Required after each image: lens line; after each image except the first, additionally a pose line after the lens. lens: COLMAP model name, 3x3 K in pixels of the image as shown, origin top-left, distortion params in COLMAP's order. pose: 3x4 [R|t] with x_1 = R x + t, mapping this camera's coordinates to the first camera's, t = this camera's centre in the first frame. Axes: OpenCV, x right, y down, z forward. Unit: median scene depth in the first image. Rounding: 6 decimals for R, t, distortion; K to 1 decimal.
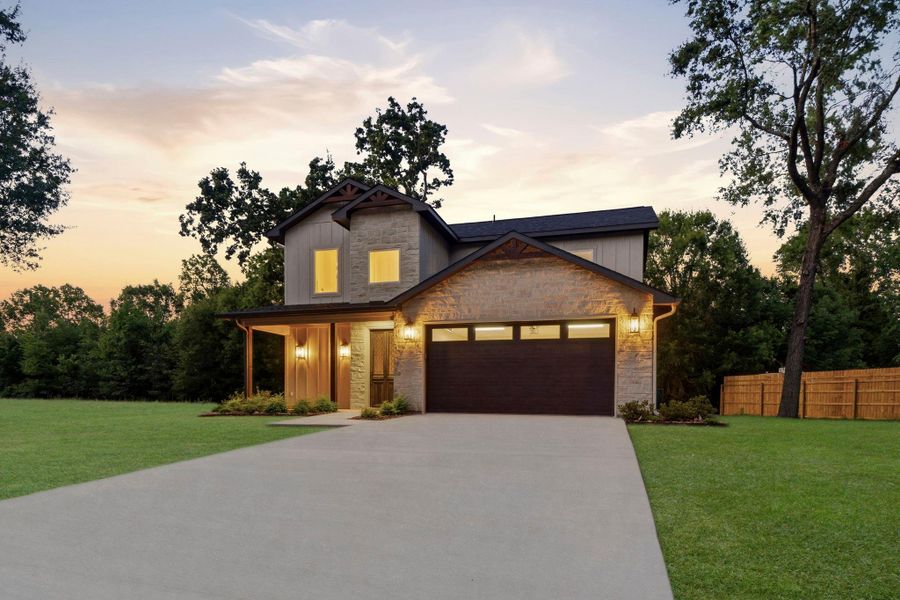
lens RADIAL K [[692.9, 0, 450.1], [0, 692.9, 381.1], [0, 0, 1]] dist [-0.028480, 0.002984]
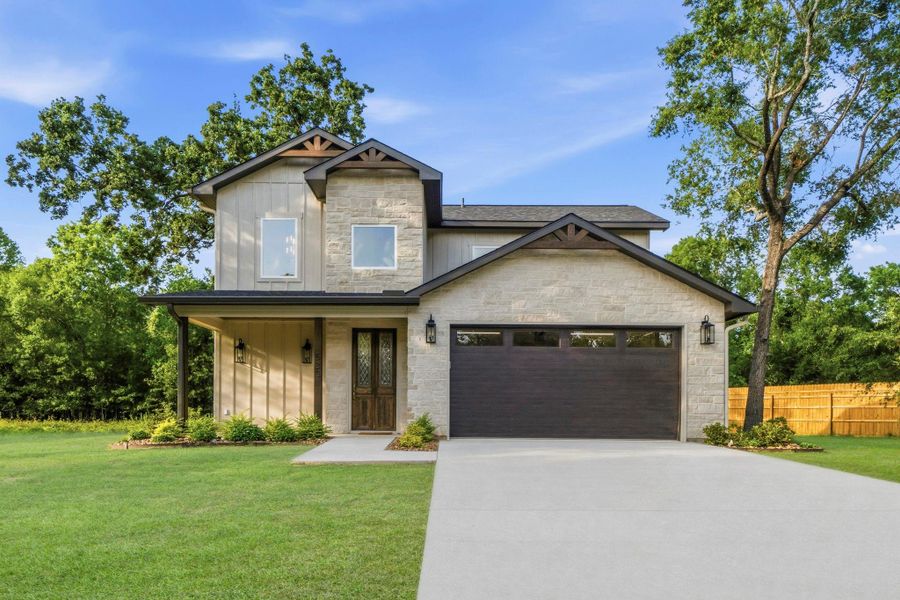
lens RADIAL K [[692.9, 0, 450.1], [0, 692.9, 381.1], [0, 0, 1]] dist [-0.028480, 0.002984]
pose [[0.934594, 0.010873, 0.355549, -0.217091], [-0.008154, 0.999925, -0.009145, -0.007464], [-0.355622, 0.005648, 0.934613, 0.188836]]
